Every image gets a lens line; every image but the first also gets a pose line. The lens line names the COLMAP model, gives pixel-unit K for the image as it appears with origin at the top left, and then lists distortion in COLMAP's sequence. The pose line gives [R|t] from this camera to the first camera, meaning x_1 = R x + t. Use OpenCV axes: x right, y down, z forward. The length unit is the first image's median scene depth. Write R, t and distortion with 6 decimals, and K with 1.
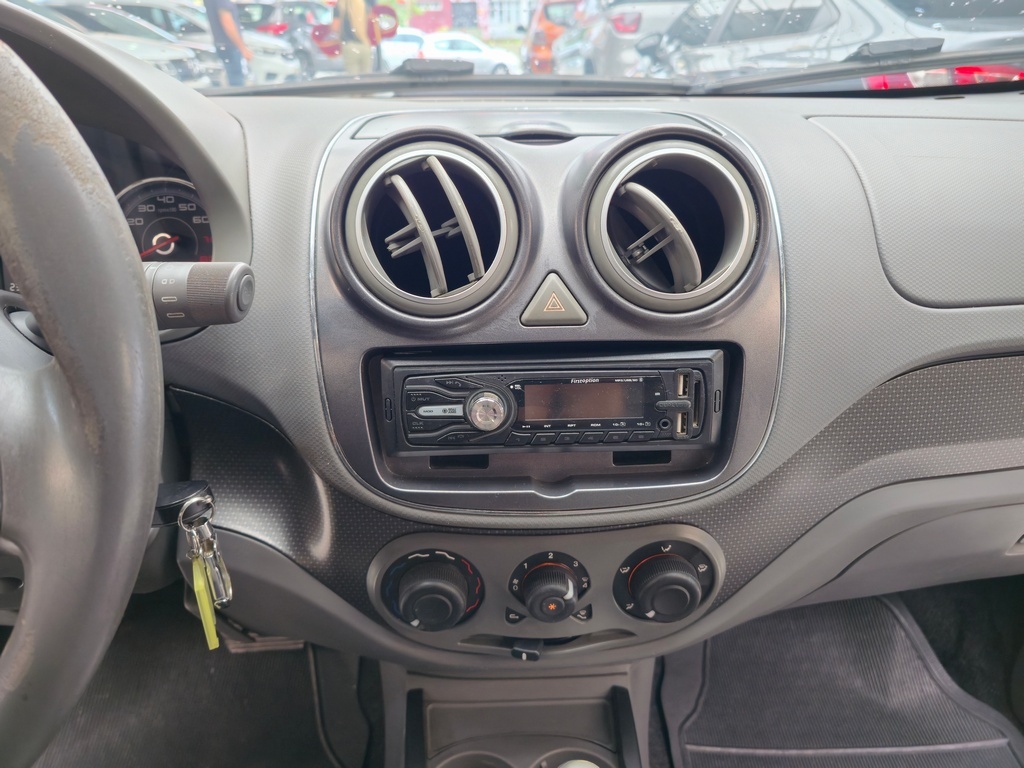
lens RADIAL K [[705.2, 0, 512.0], [0, 705.2, 384.0], [0, 0, 1]] dist [0.047076, -0.053448]
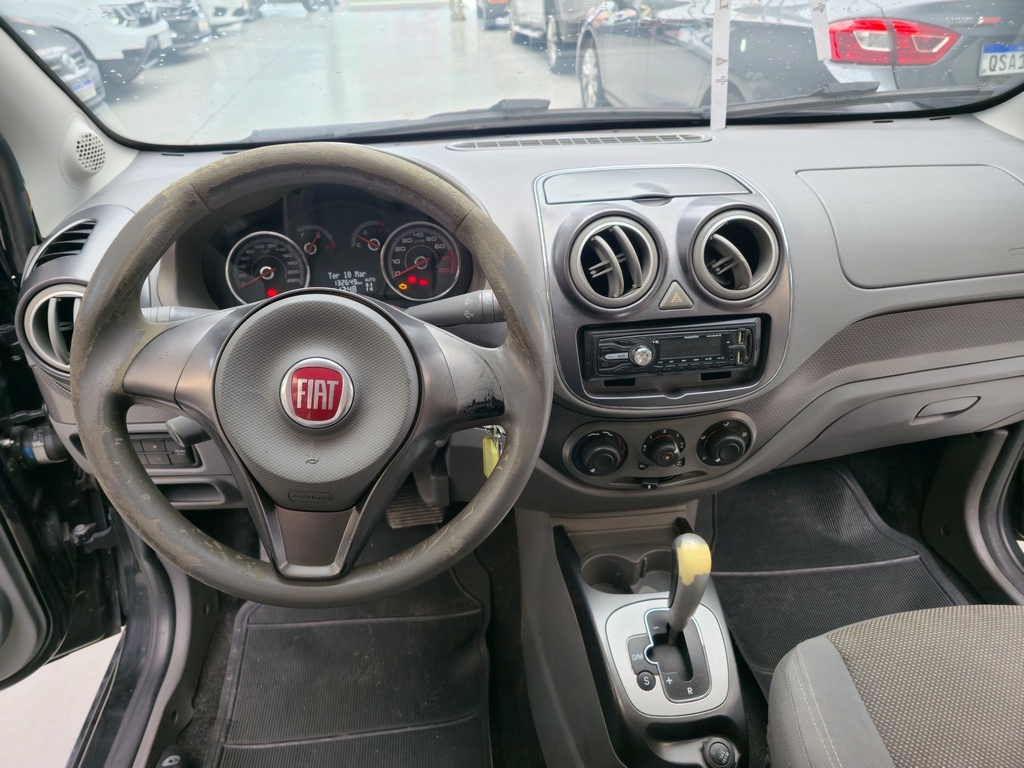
lens RADIAL K [[712.8, 0, 512.0], [0, 712.8, 384.0], [0, 0, 1]] dist [0.087525, -0.117433]
pose [[0.996845, -0.047344, 0.063700, -0.475799], [0.041211, 0.994684, 0.094373, -0.075812], [-0.067829, -0.091450, 0.993497, -0.852690]]
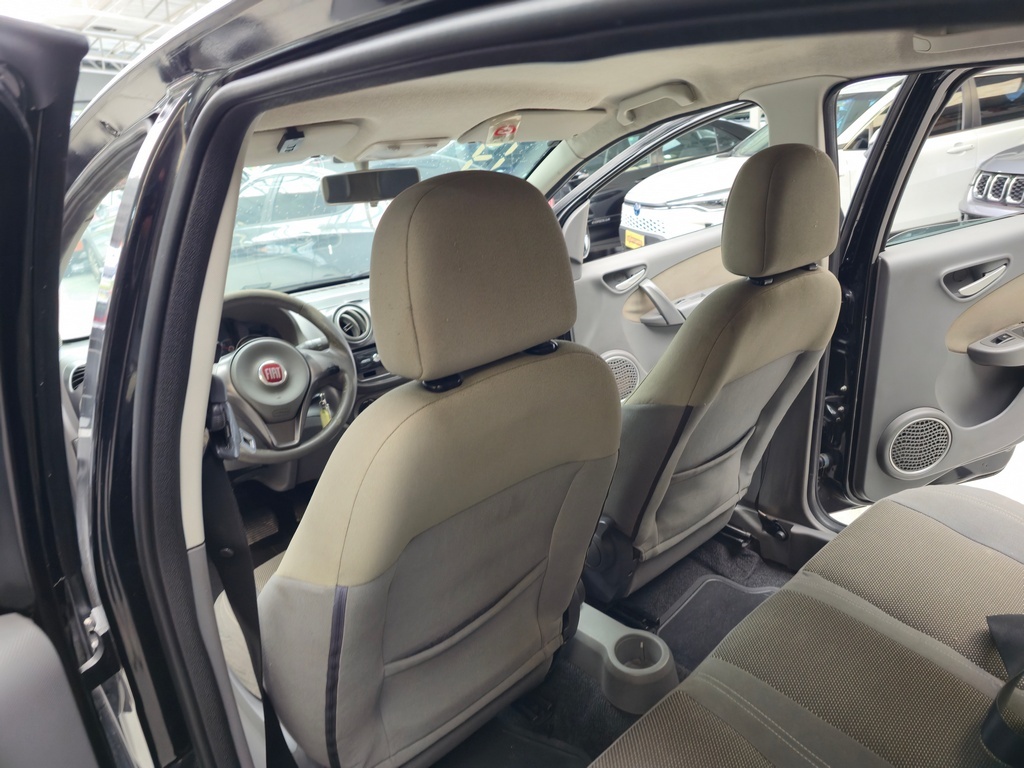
lens RADIAL K [[705.2, 0, 512.0], [0, 705.2, 384.0], [0, 0, 1]] dist [0.047076, -0.053448]
pose [[0.797798, -0.268464, 0.539857, -1.705990], [0.355182, 0.932804, -0.061015, 0.729141], [-0.487201, 0.240425, 0.839542, -2.994323]]
